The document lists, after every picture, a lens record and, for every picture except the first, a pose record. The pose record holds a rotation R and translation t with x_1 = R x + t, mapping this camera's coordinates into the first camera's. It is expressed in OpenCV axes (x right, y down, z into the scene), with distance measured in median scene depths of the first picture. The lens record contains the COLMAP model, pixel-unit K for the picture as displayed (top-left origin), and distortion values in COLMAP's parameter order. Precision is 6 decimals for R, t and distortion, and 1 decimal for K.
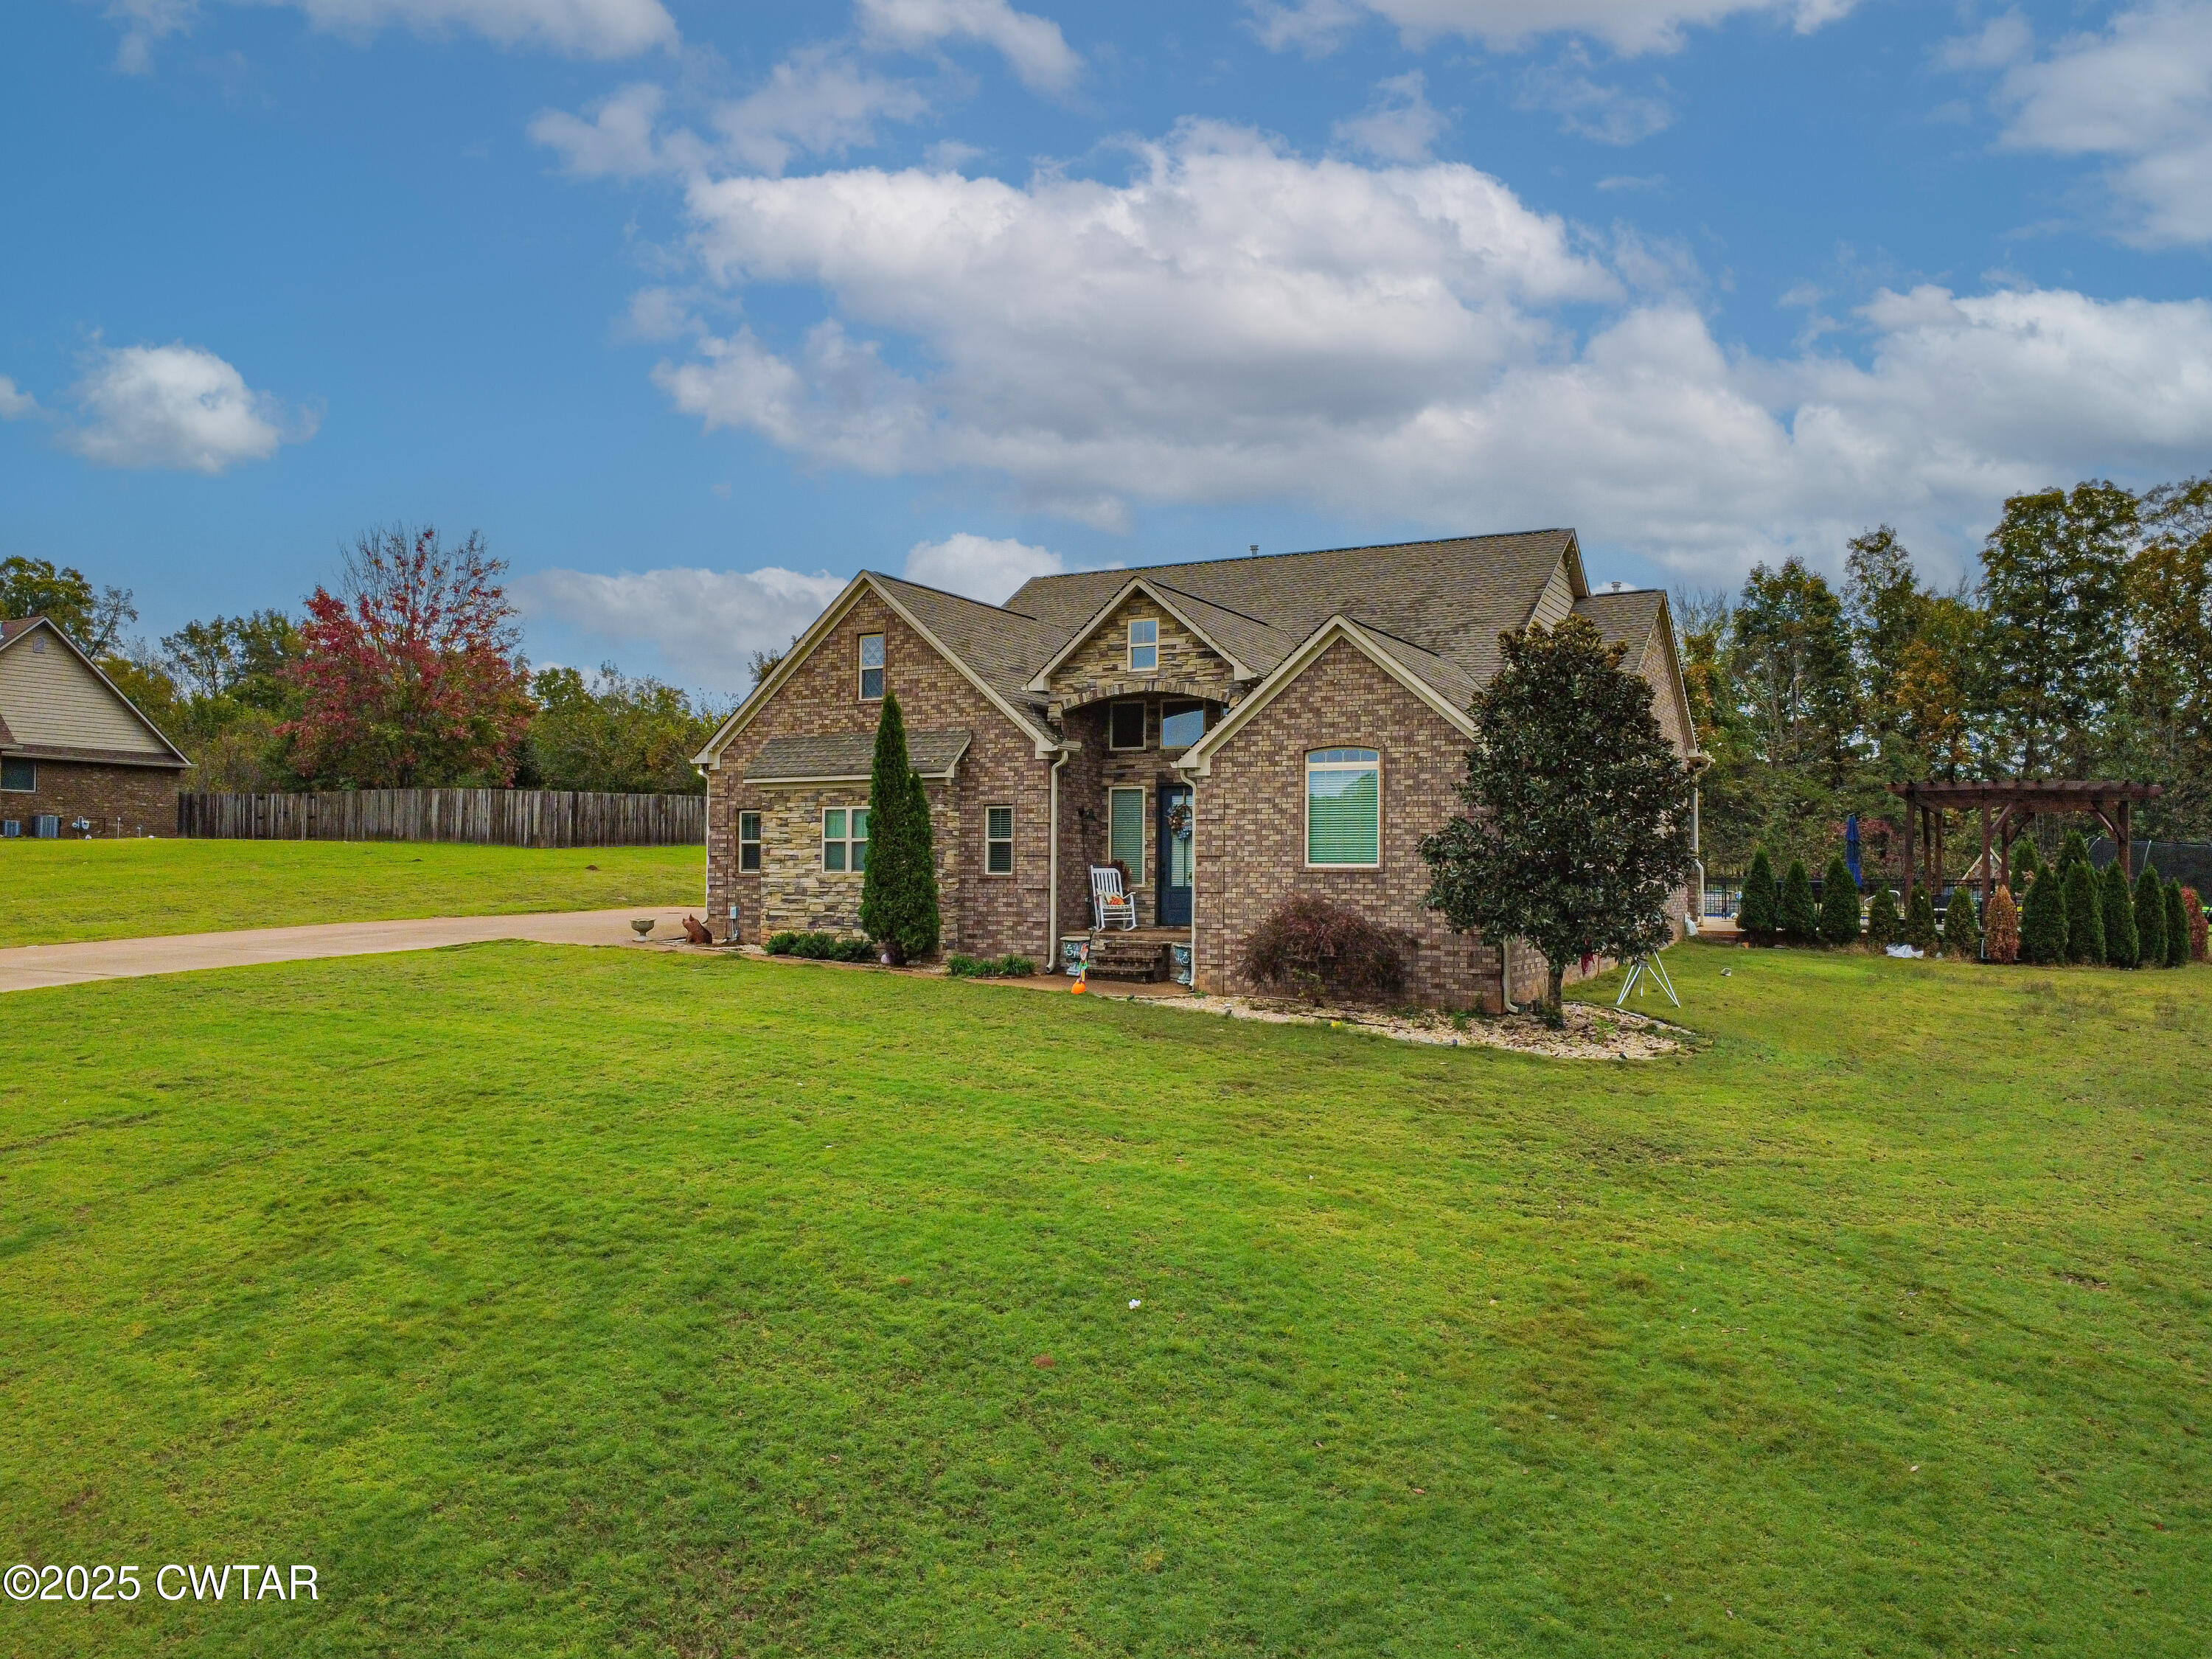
lens RADIAL K [[1613.8, 0, 1106.0], [0, 1613.8, 829.5], [0, 0, 1]] dist [-0.008794, -0.002607]
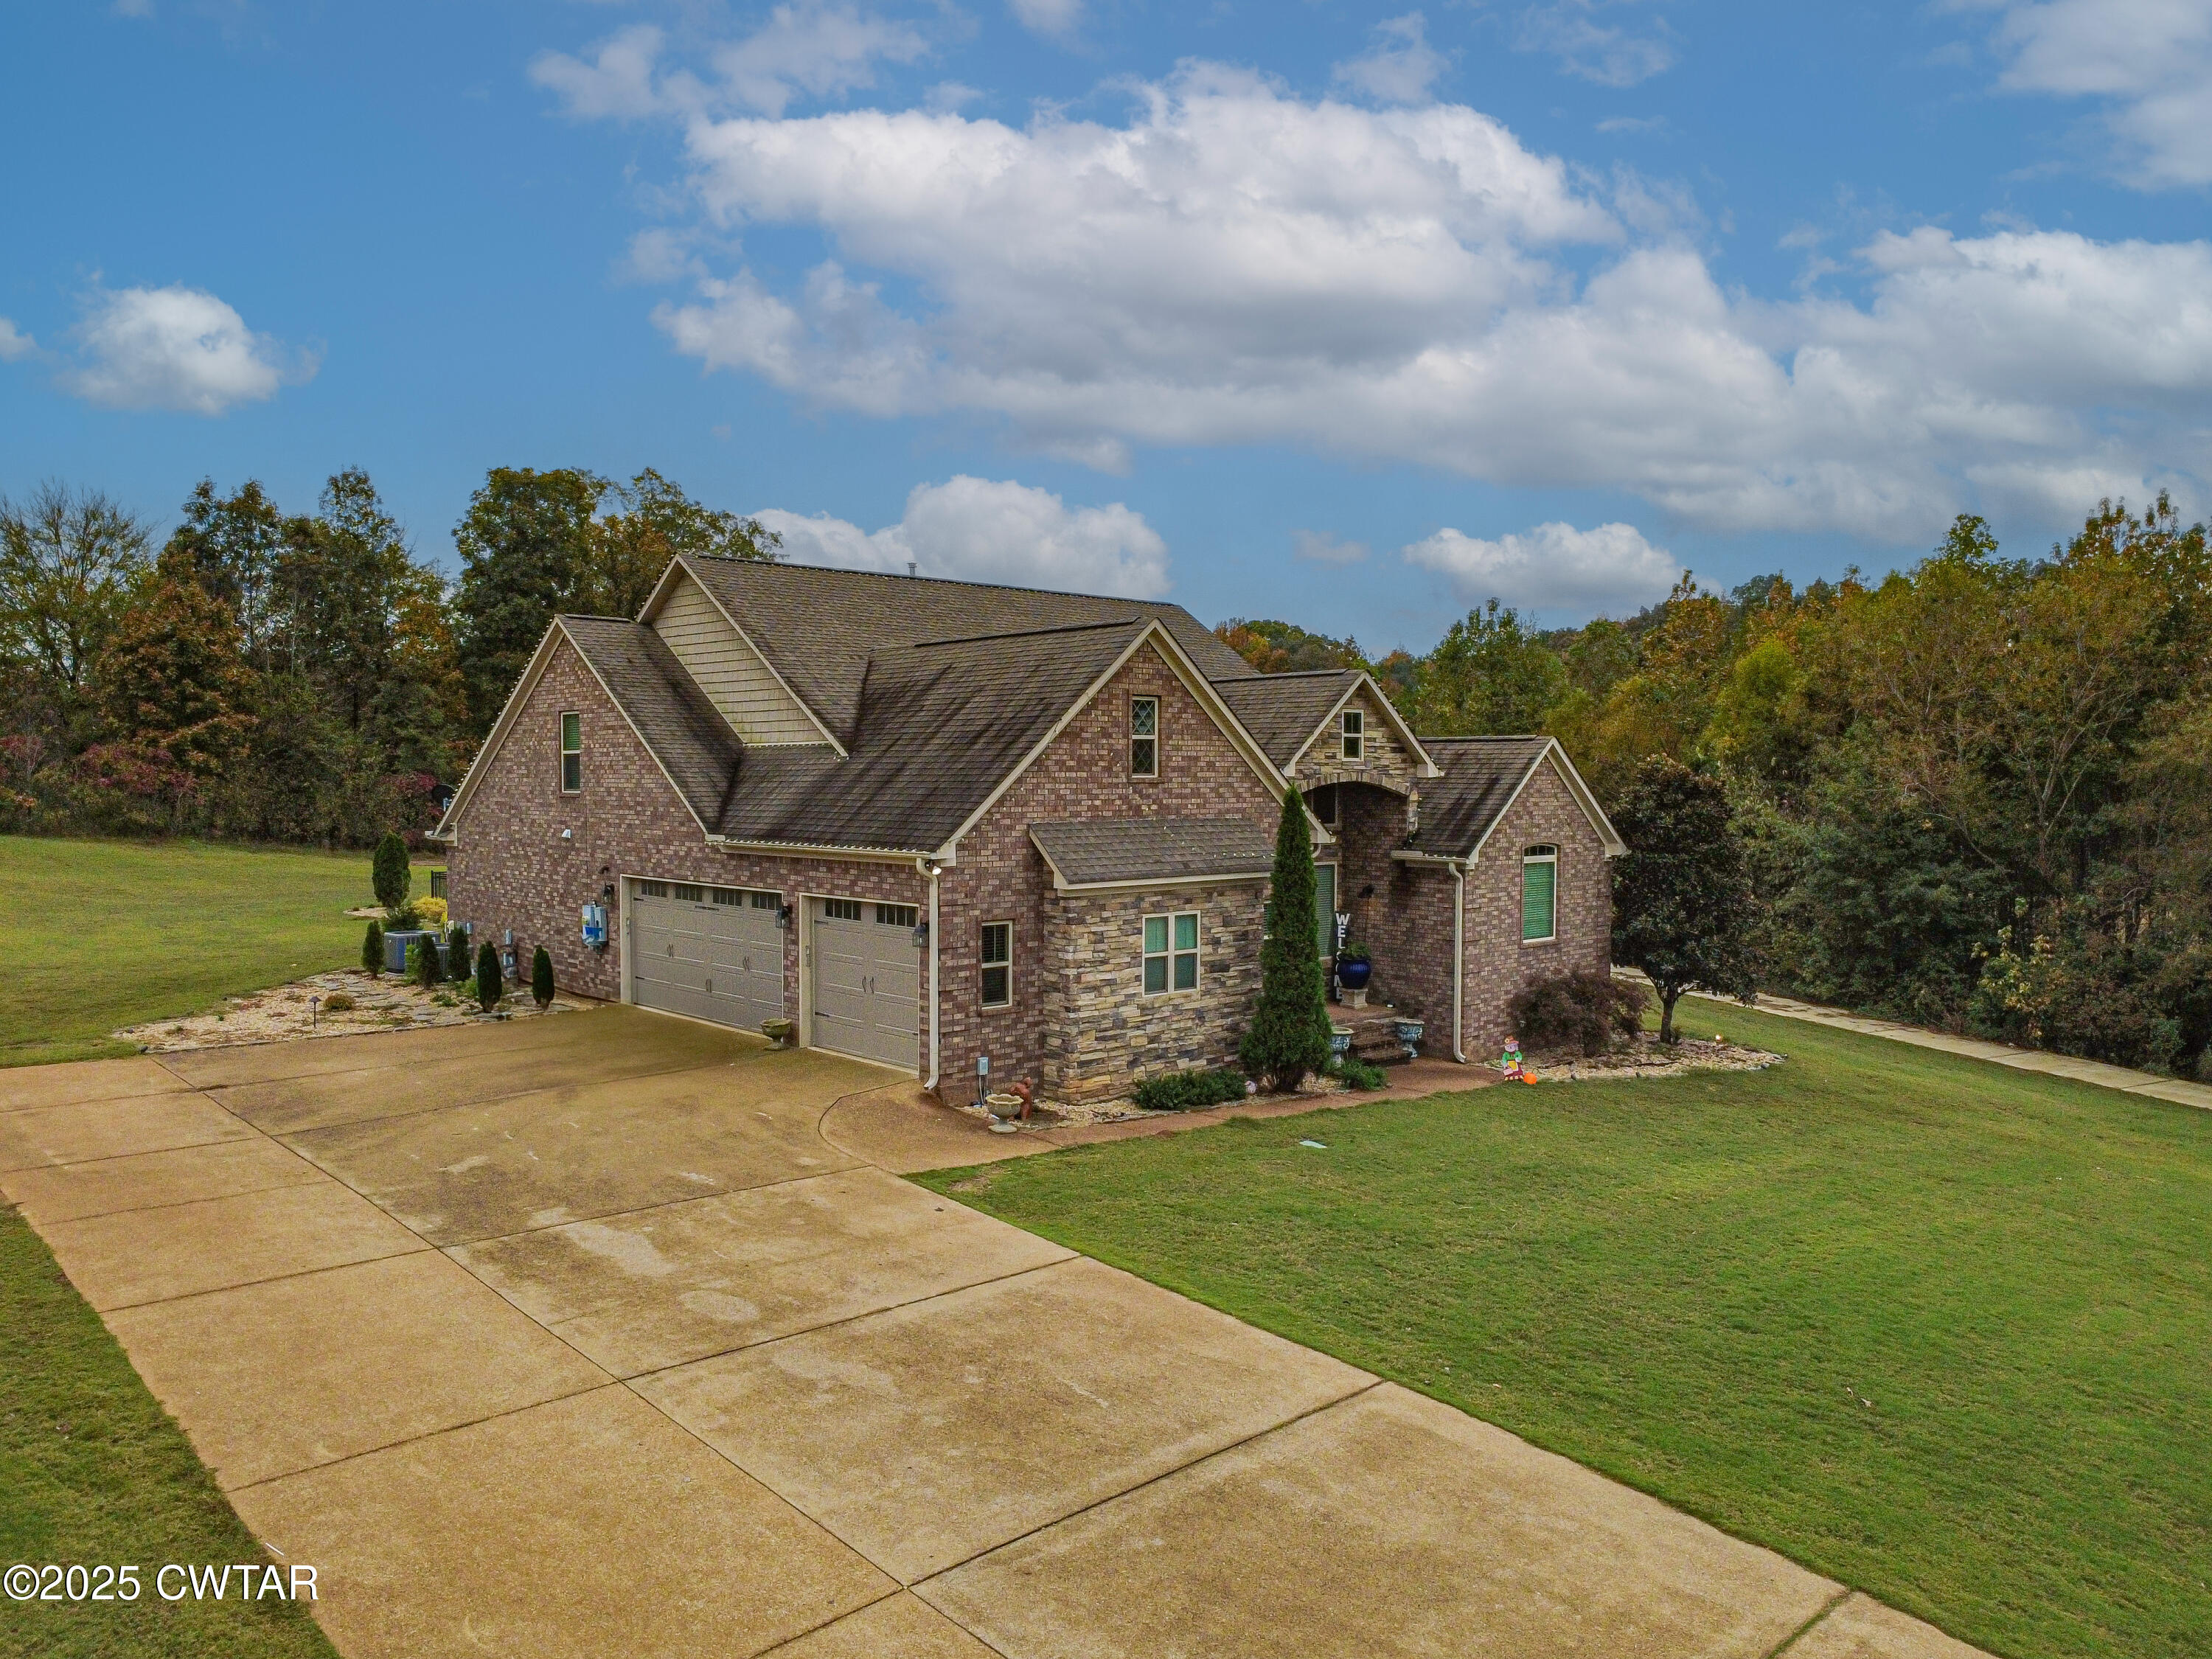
lens RADIAL K [[1613.8, 0, 1106.0], [0, 1613.8, 829.5], [0, 0, 1]] dist [-0.008794, -0.002607]
pose [[0.330621, -0.038656, 0.942972, -0.933585], [-0.026547, 0.998385, 0.050235, -0.095794], [-0.943390, -0.041642, 0.329060, 0.759304]]
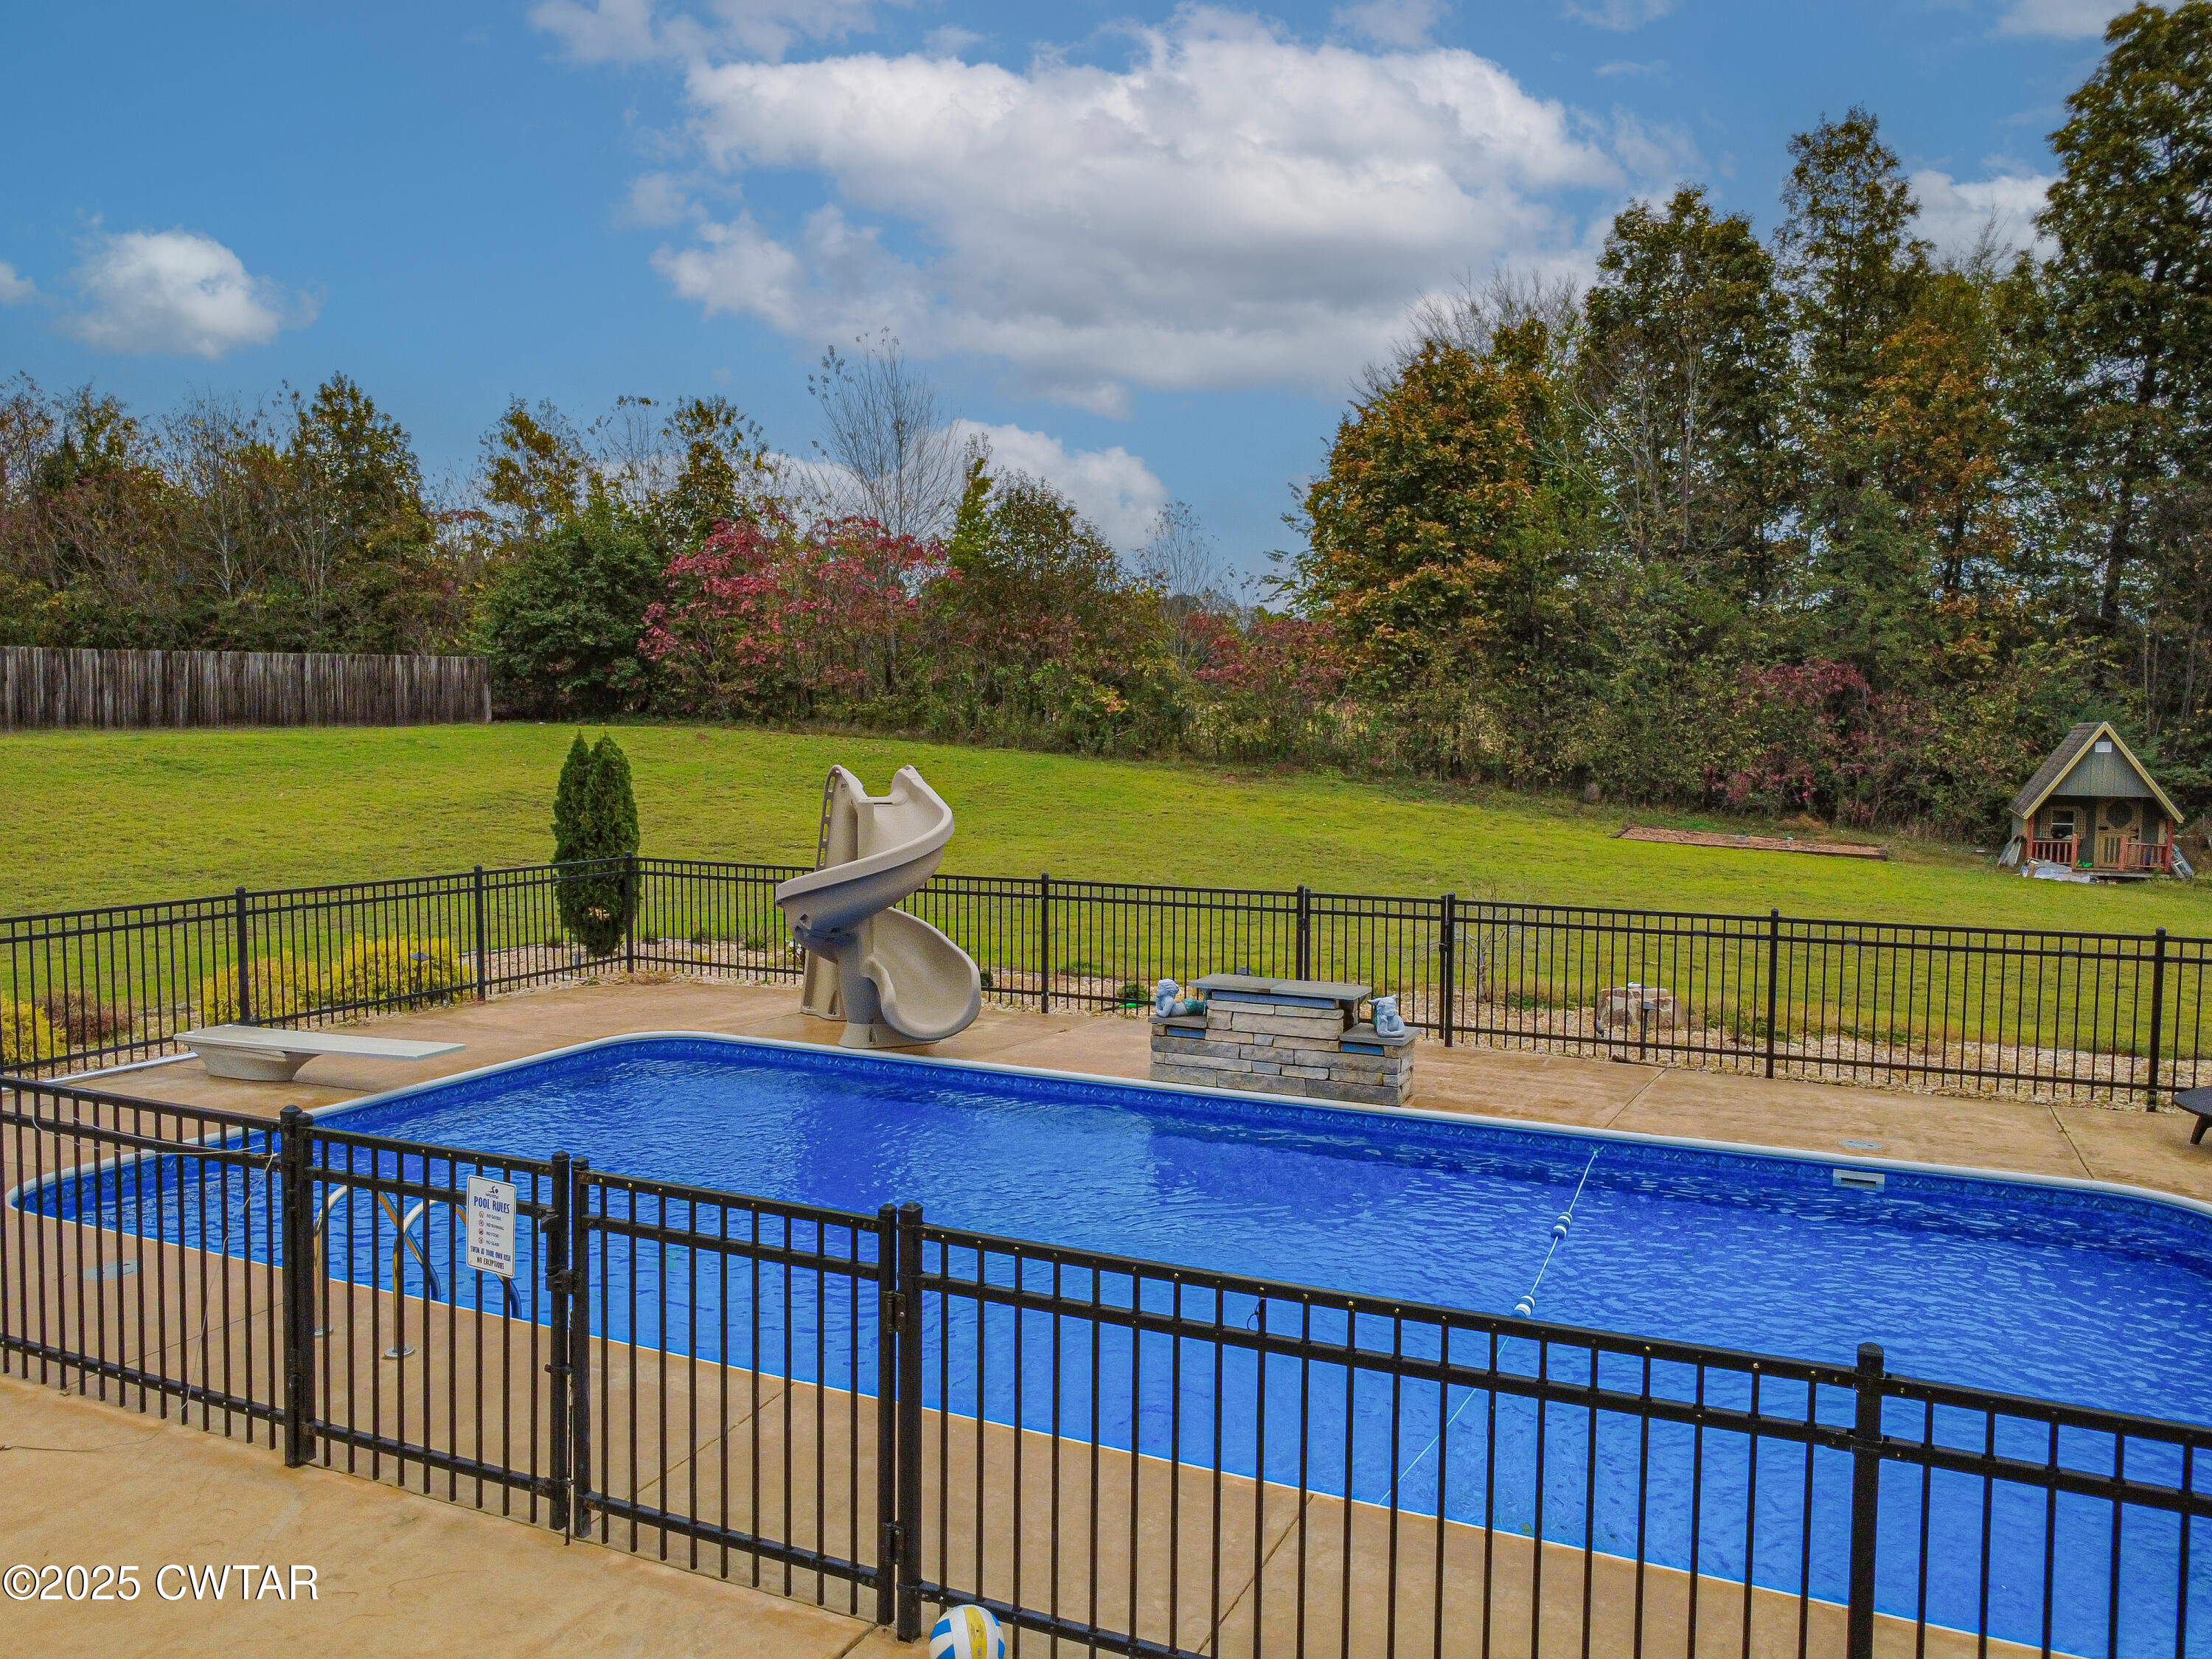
lens RADIAL K [[1623.6, 0, 1106.0], [0, 1623.6, 829.5], [0, 0, 1]] dist [-0.028616, -0.000189]
pose [[0.998443, -0.008001, 0.055206, 0.643590], [0.002905, 0.995776, 0.091774, -0.003366], [-0.055707, -0.091471, 0.994248, 1.463628]]
